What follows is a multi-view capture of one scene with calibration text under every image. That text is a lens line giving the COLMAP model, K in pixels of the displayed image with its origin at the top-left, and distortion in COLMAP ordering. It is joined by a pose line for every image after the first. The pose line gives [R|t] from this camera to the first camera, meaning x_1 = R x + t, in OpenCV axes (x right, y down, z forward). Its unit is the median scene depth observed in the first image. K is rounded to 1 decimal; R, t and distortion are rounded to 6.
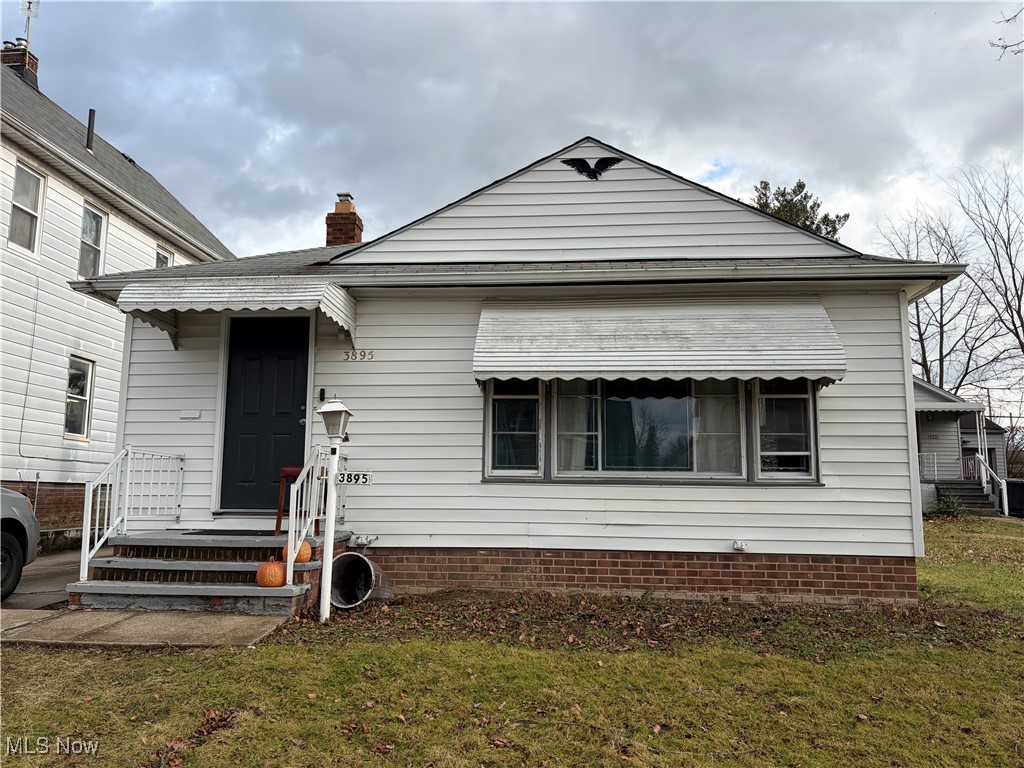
lens RADIAL K [[773.7, 0, 512.4], [0, 773.7, 389.5], [0, 0, 1]] dist [0.027094, -0.009725]
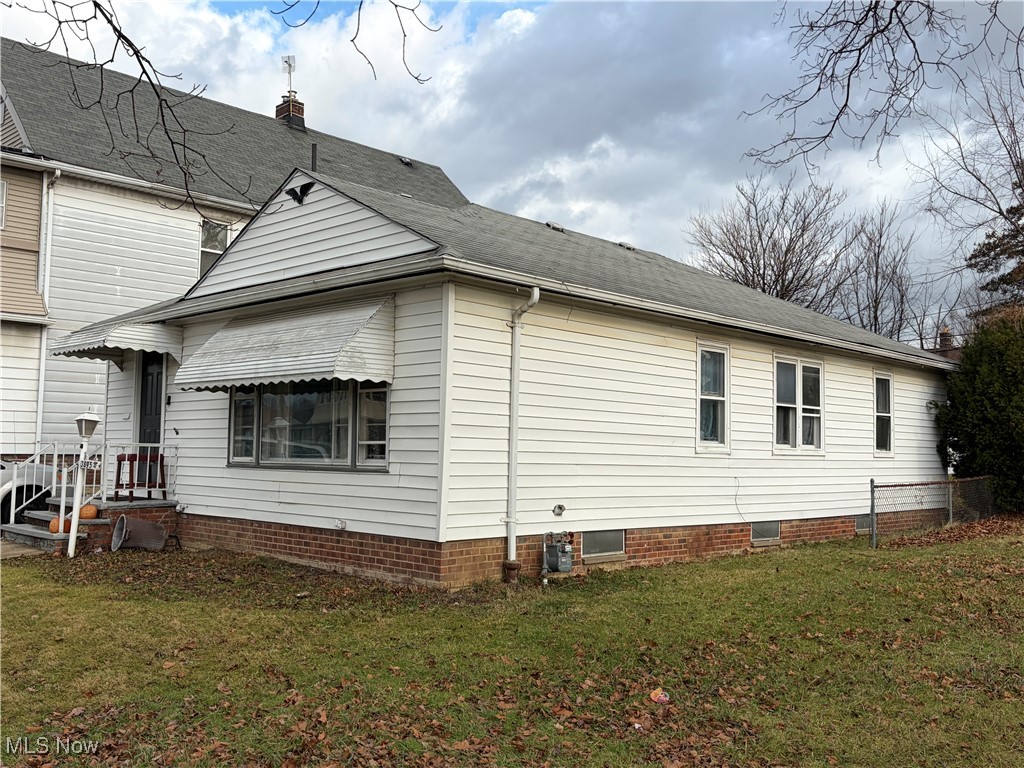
lens RADIAL K [[968.0, 0, 512.0], [0, 968.0, 384.0], [0, 0, 1]] dist [-0.004624, -0.006471]
pose [[0.771582, -0.044788, -0.634552, 1.362267], [0.078028, 0.996649, 0.024533, -0.017807], [0.631327, -0.068442, 0.772491, 0.077443]]
